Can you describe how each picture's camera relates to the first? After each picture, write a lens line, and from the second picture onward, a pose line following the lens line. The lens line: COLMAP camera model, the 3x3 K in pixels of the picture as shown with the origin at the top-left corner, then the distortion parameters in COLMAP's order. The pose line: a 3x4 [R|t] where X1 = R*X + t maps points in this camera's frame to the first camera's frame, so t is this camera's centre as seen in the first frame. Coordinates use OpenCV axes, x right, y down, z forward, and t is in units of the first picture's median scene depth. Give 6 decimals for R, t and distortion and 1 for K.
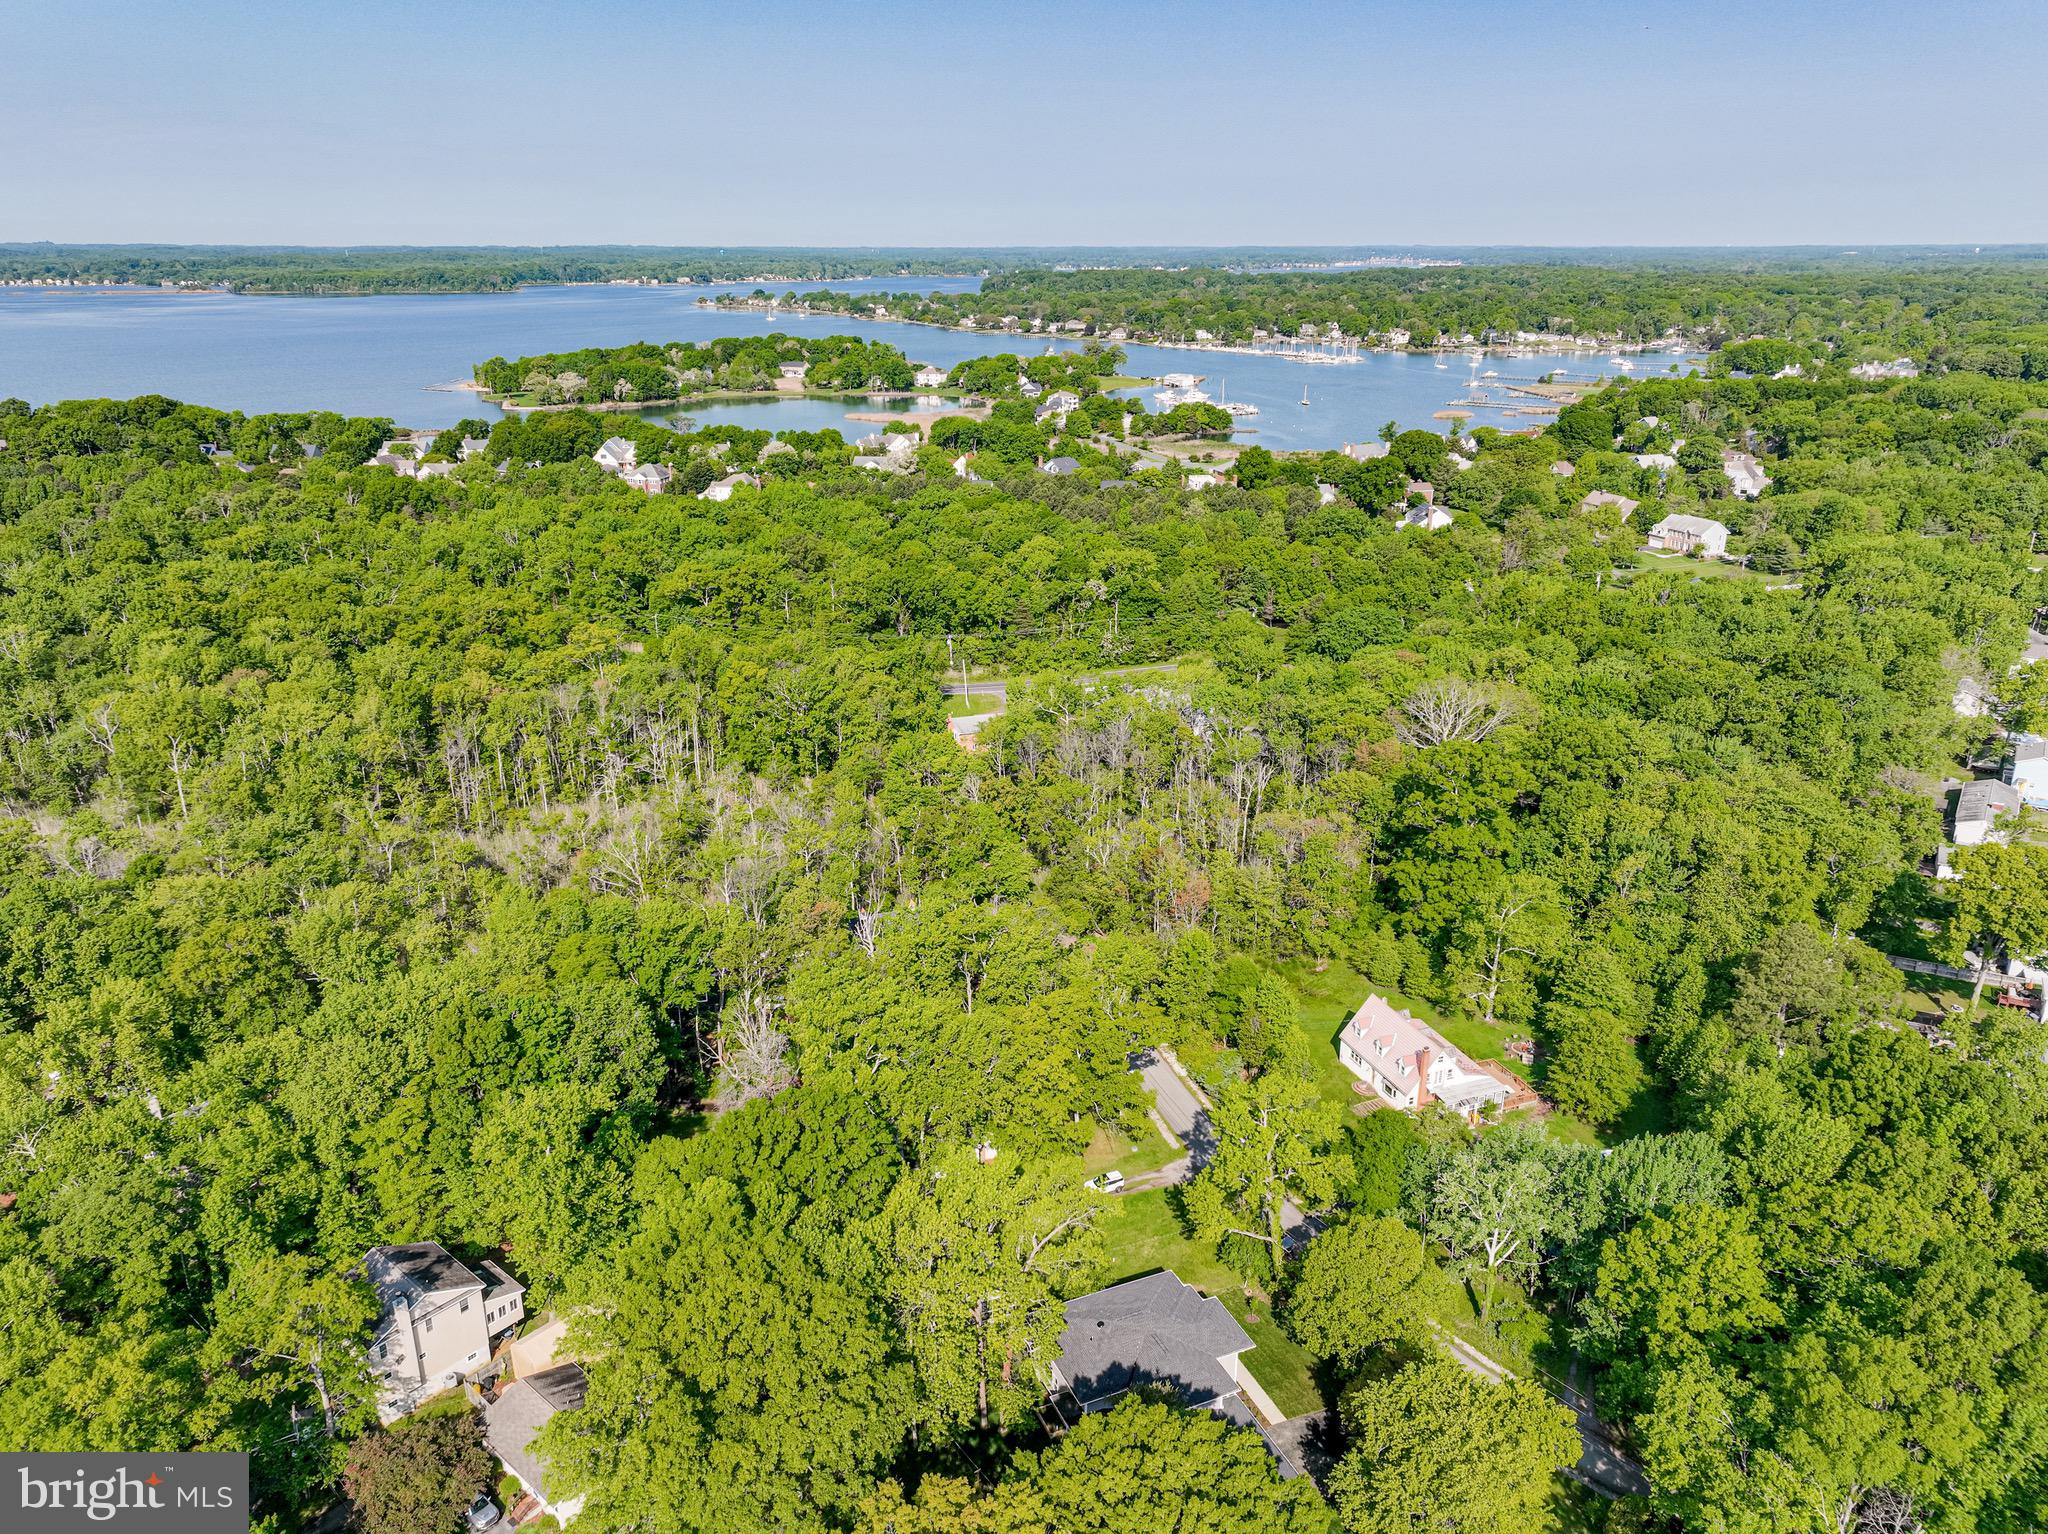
lens RADIAL K [[1449.6, 0, 1024.0], [0, 1449.6, 767.0], [0, 0, 1]] dist [0.005258, 0.002163]
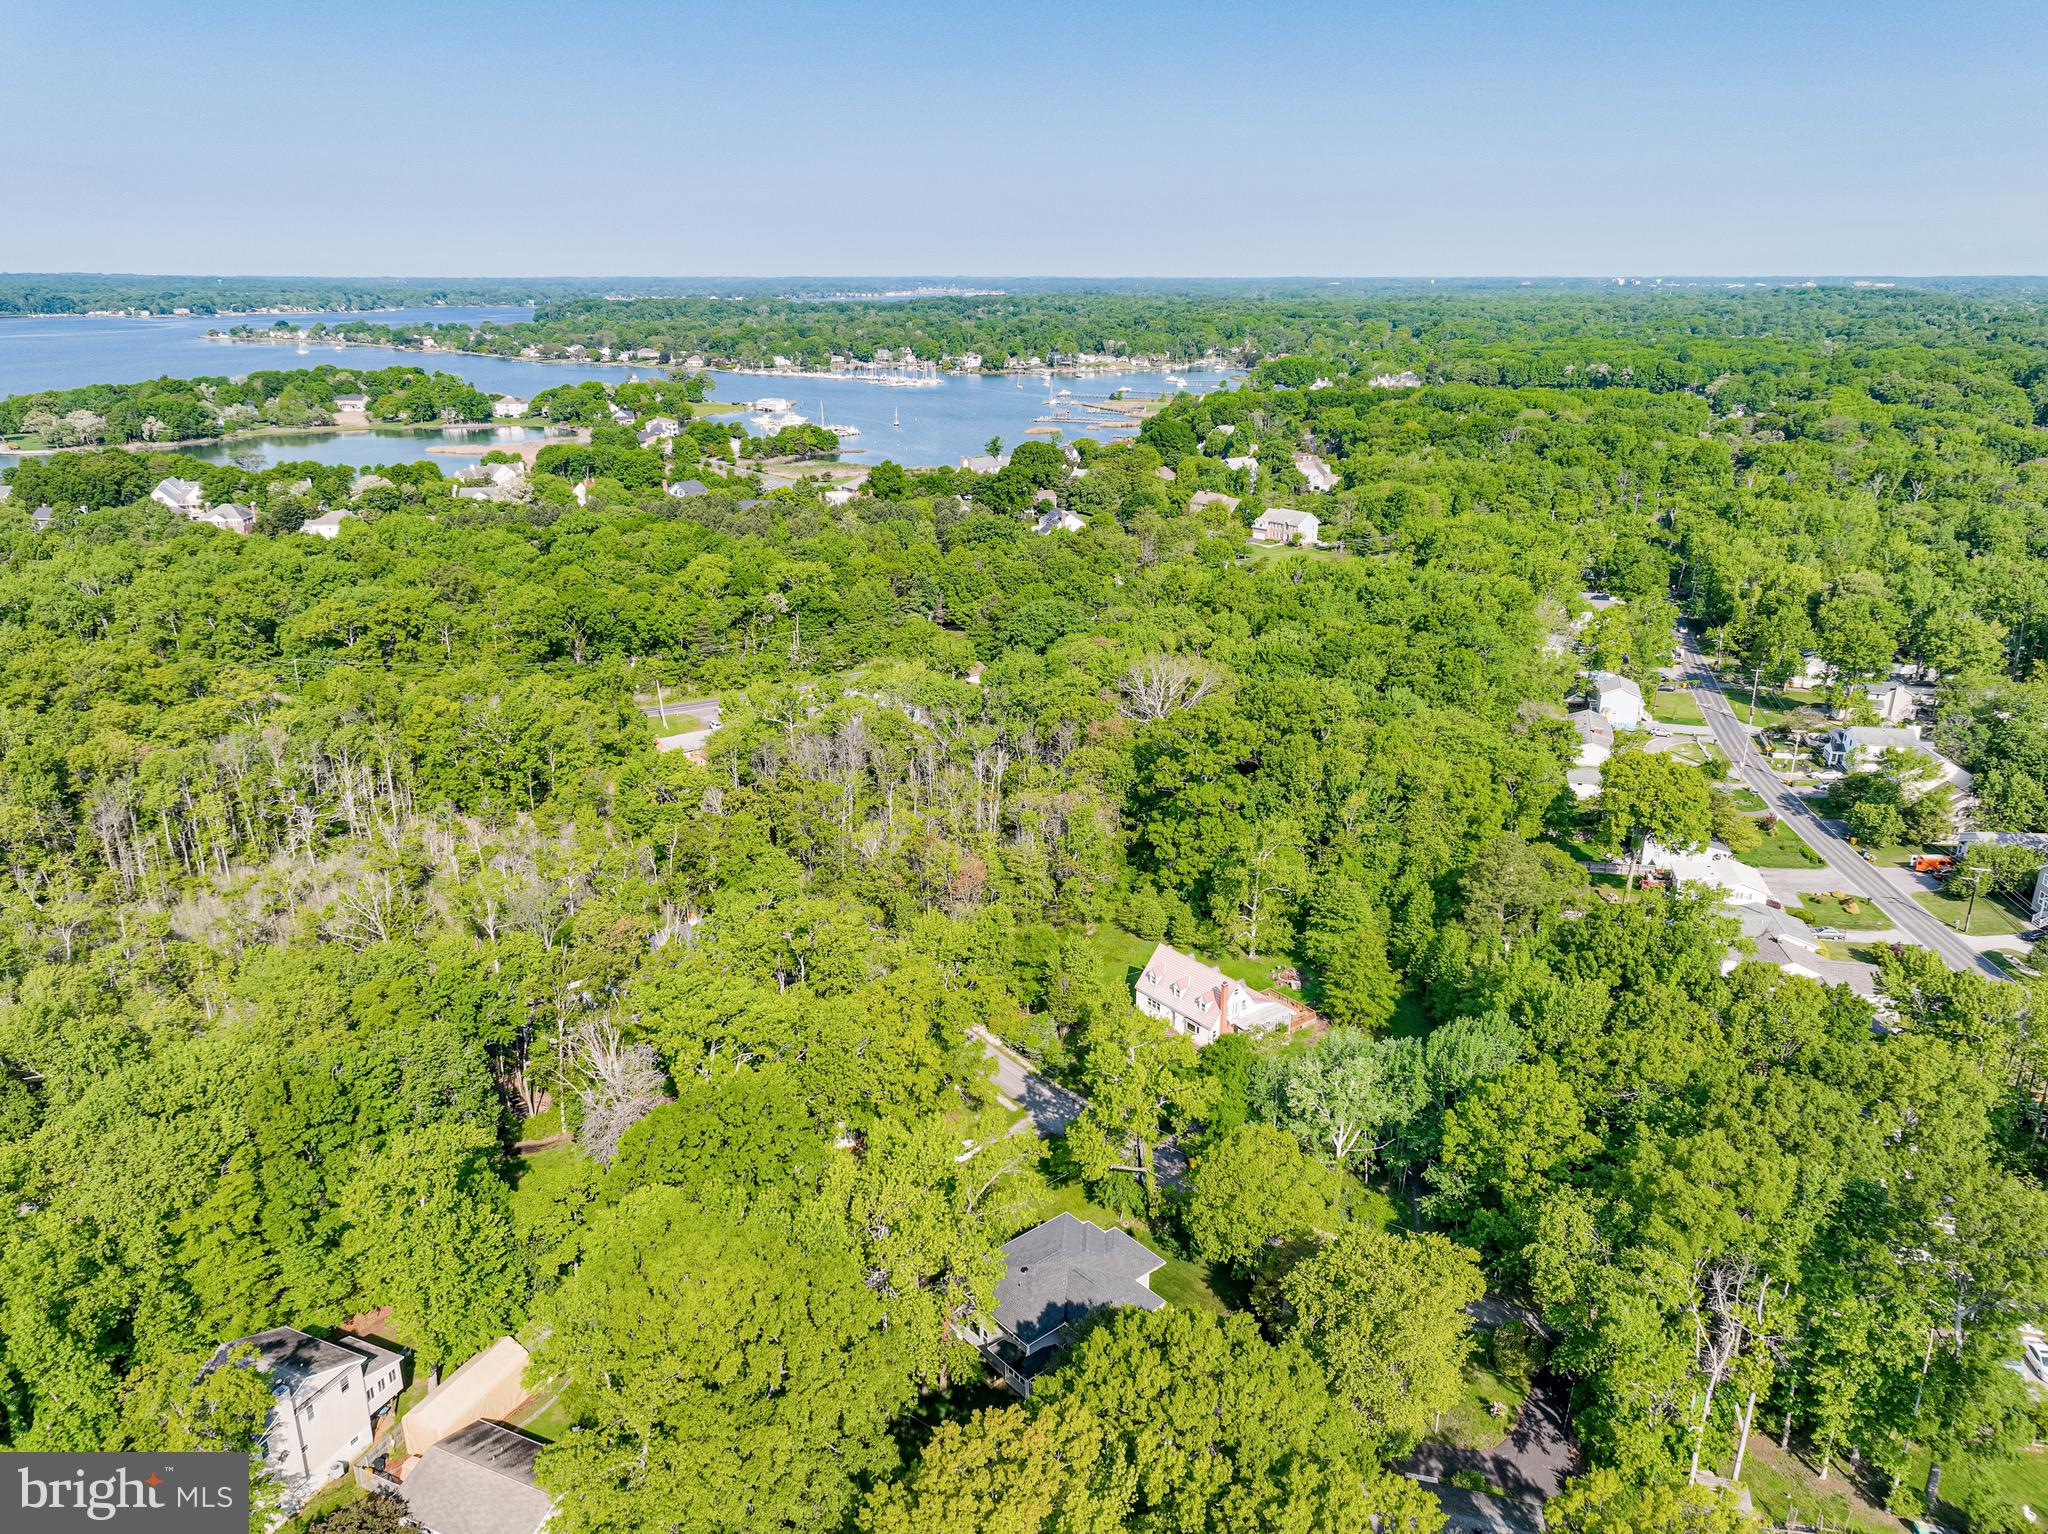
lens RADIAL K [[1447.1, 0, 1024.0], [0, 1447.1, 767.0], [0, 0, 1]] dist [0.003757, 0.004478]
pose [[0.957103, -0.092520, 0.274580, -0.066882], [0.097578, 0.995216, -0.004789, 0.010864], [-0.272823, 0.031377, 0.961552, -0.001210]]
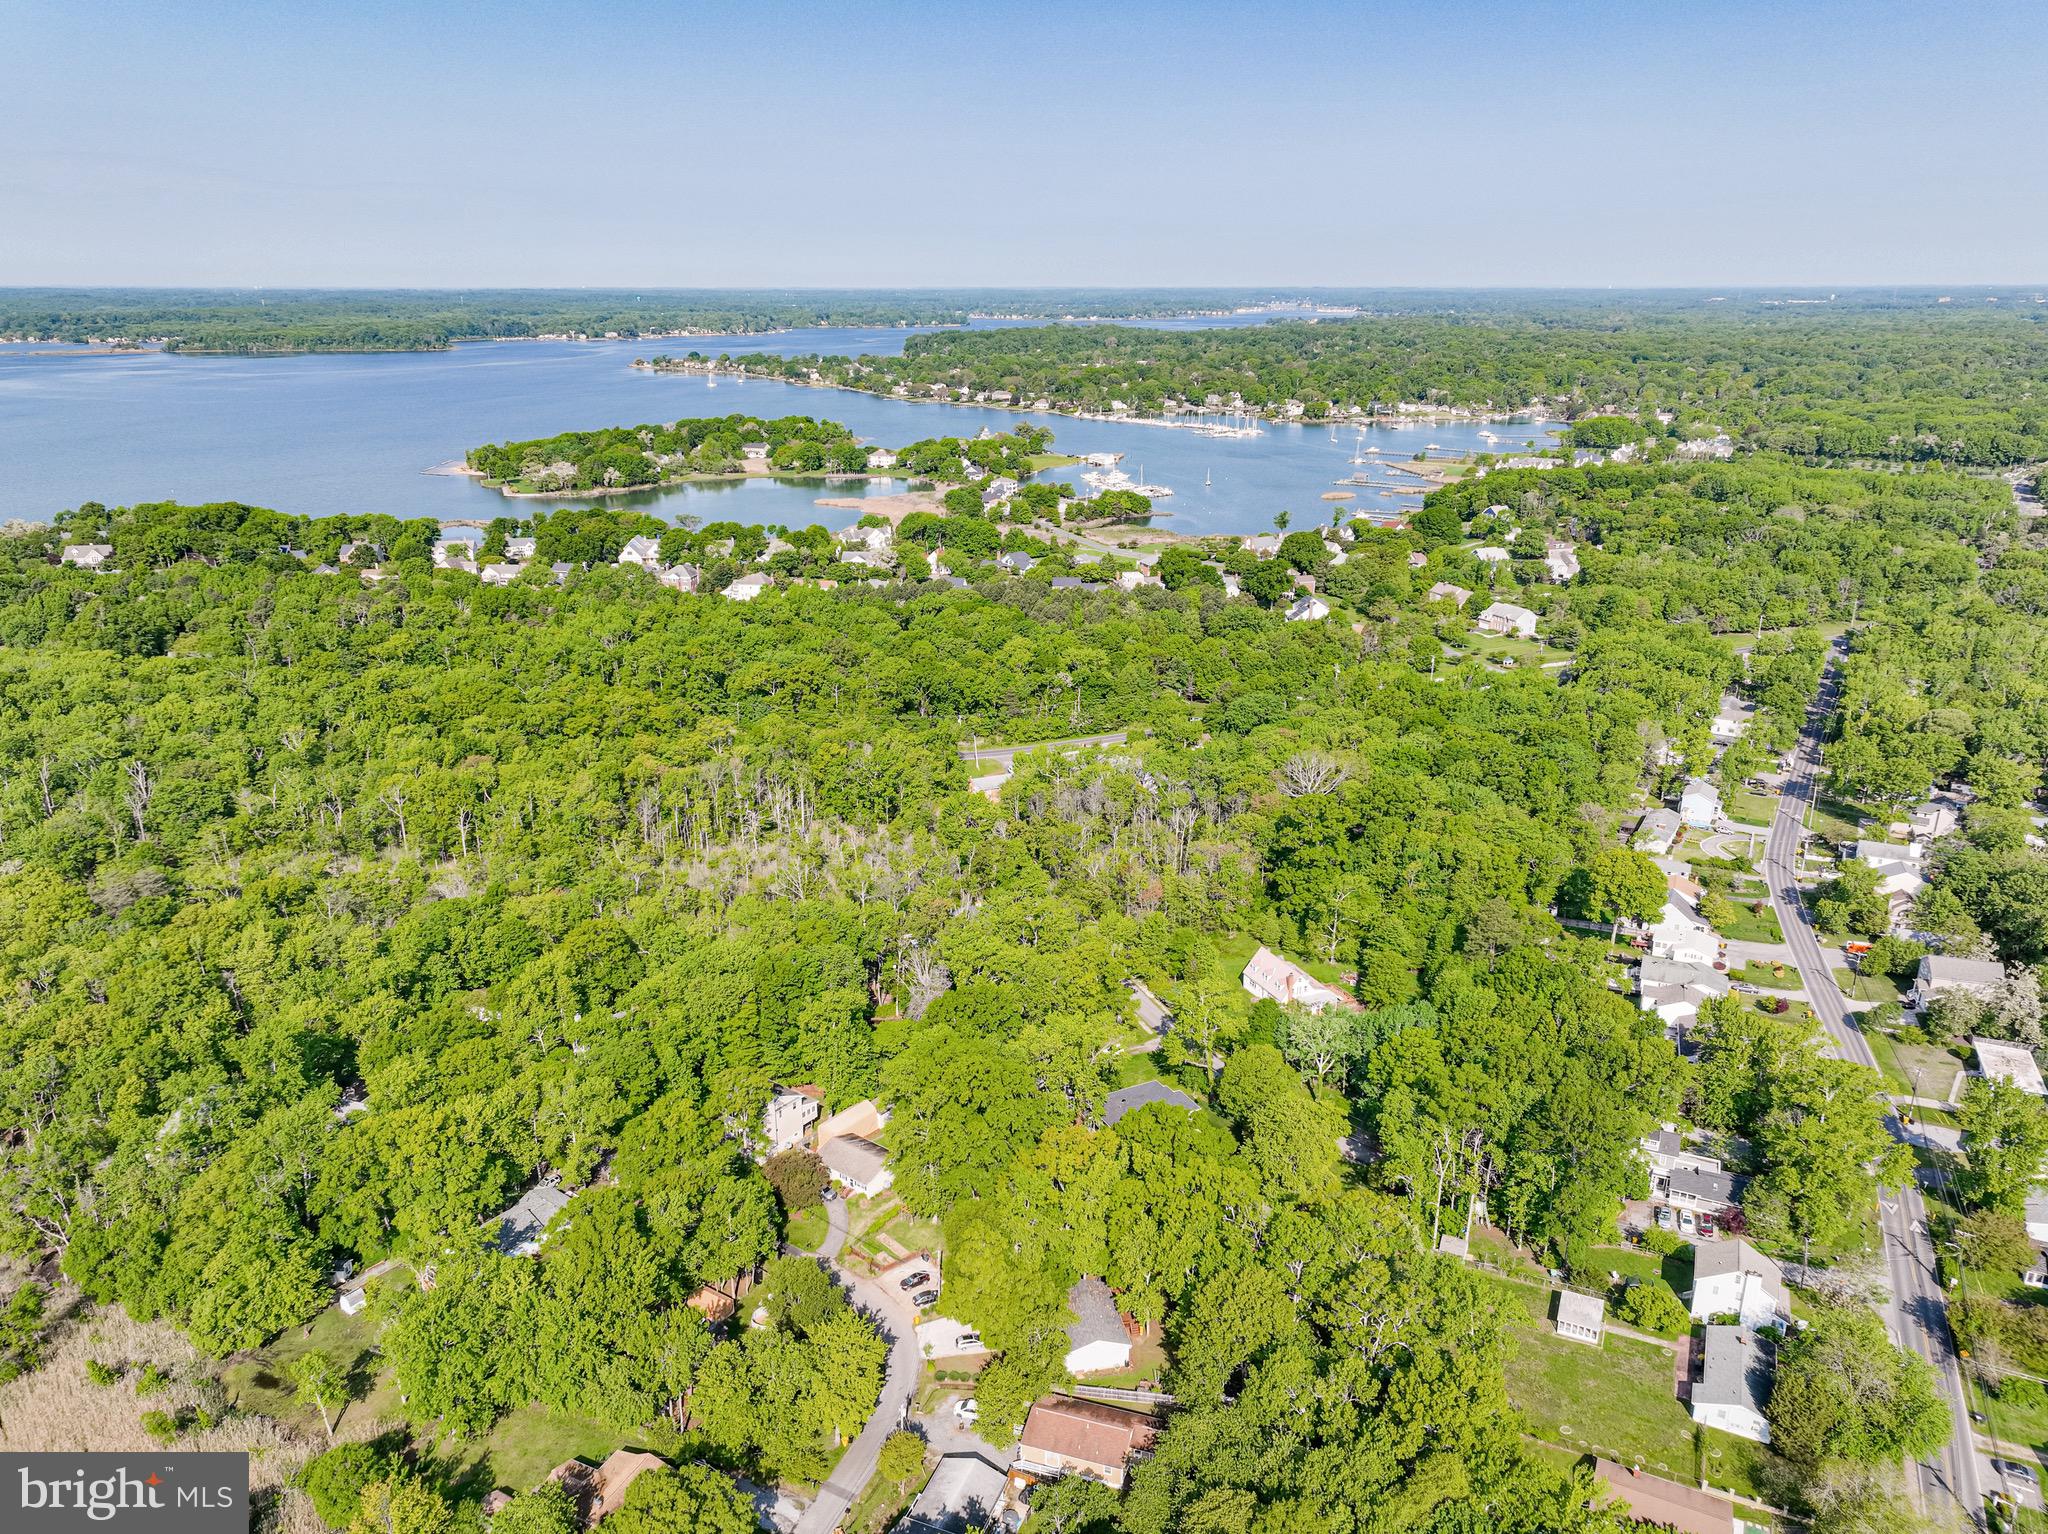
lens RADIAL K [[1449.6, 0, 1024.0], [0, 1449.6, 767.0], [0, 0, 1]] dist [0.005258, 0.002163]
pose [[0.998163, -0.019358, 0.057405, -0.063853], [0.020604, 0.999563, -0.021209, -0.011419], [-0.056970, 0.022353, 0.998126, -0.333454]]
